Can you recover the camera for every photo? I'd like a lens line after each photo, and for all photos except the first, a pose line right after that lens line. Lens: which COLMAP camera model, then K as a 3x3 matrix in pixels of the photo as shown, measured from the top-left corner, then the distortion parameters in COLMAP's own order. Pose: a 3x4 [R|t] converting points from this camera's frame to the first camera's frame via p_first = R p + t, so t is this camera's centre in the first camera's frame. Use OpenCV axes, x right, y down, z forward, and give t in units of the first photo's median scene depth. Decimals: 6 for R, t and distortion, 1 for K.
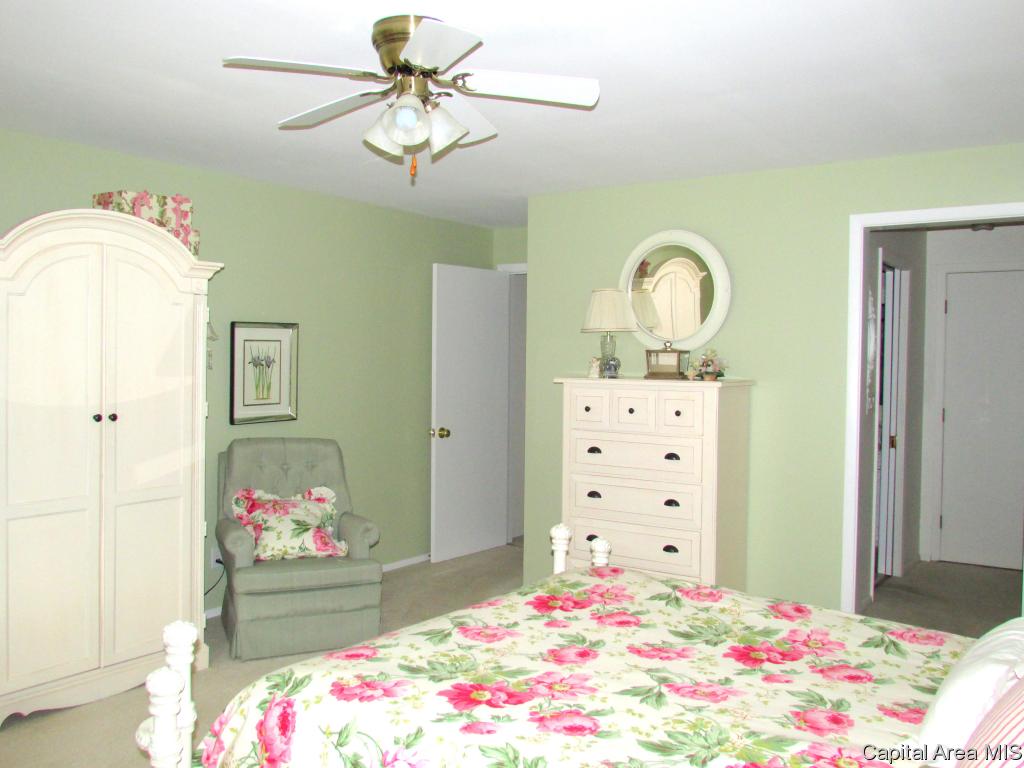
lens RADIAL K [[907.5, 0, 509.7], [0, 907.5, 384.3], [0, 0, 1]] dist [-0.033724, -0.003213]
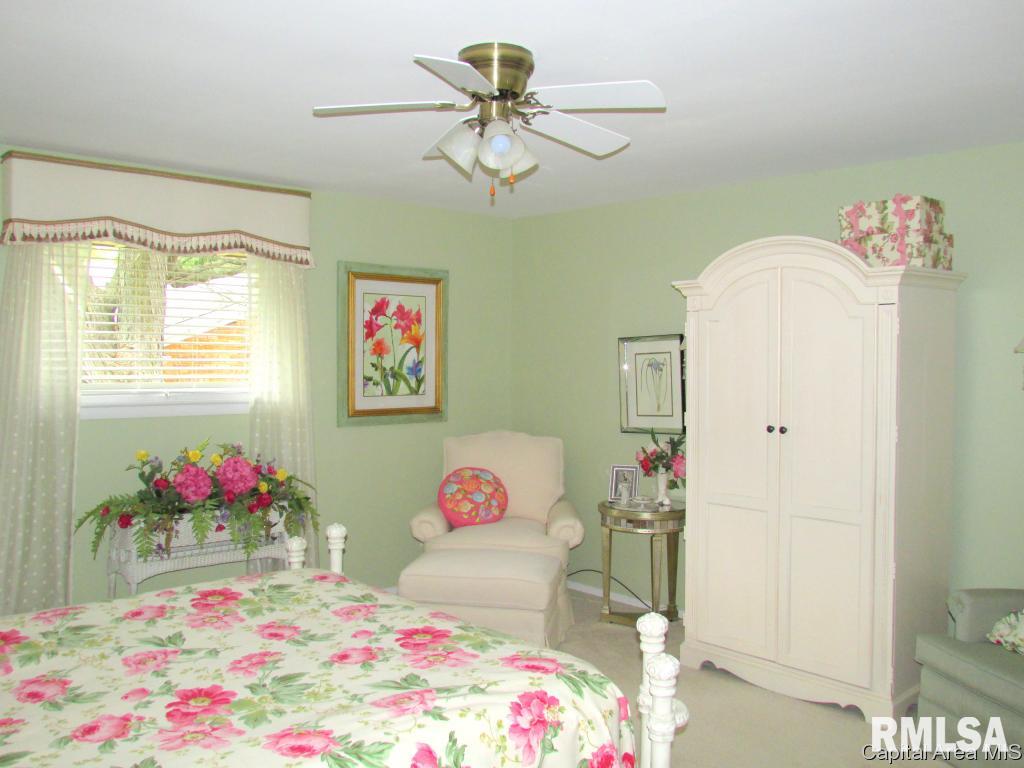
lens RADIAL K [[907.5, 0, 509.7], [0, 907.5, 384.3], [0, 0, 1]] dist [-0.033724, -0.003213]
pose [[-0.224410, 0.011885, -0.974422, 1.057135], [-0.041646, 0.998895, 0.021774, -0.042499], [0.973605, 0.045467, -0.223667, 1.467539]]
